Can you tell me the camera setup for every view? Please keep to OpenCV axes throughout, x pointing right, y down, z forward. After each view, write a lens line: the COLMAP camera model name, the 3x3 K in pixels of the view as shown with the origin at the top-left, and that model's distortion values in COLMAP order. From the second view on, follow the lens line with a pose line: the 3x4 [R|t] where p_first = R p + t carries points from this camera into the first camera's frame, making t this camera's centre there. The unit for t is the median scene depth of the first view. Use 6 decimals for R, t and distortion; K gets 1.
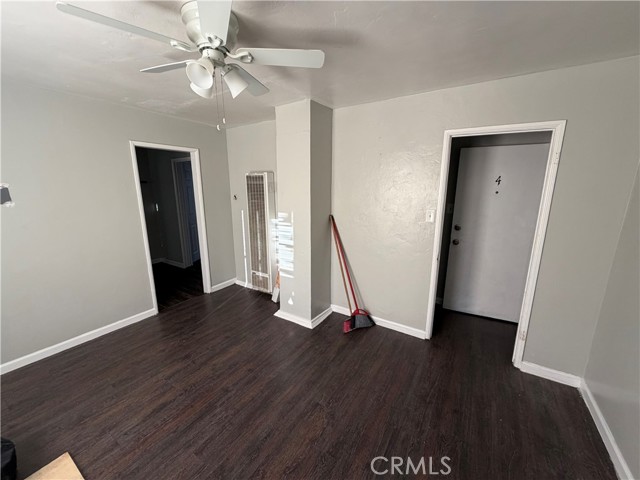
lens RADIAL K [[254.5, 0, 318.2], [0, 254.5, 240.8], [0, 0, 1]] dist [0.001812, 0.000039]
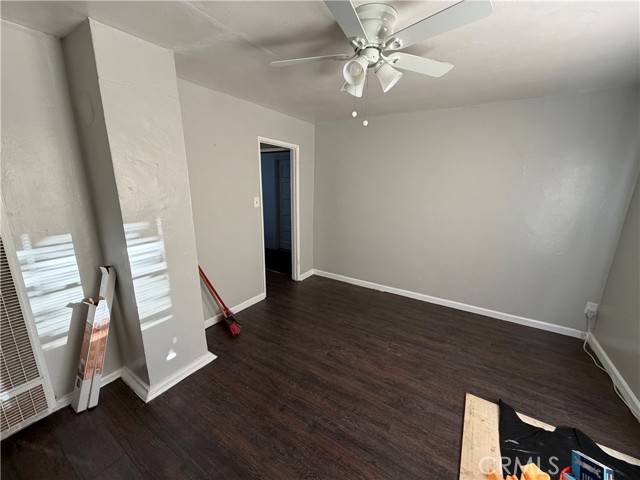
lens RADIAL K [[254.5, 0, 317.8], [0, 254.5, 240.6], [0, 0, 1]] dist [0.001812, 0.000039]
pose [[-0.003791, -0.229572, 0.973284, -0.853428], [0.196619, 0.954121, 0.225818, -0.144579], [-0.980473, 0.192222, 0.041521, 0.694459]]
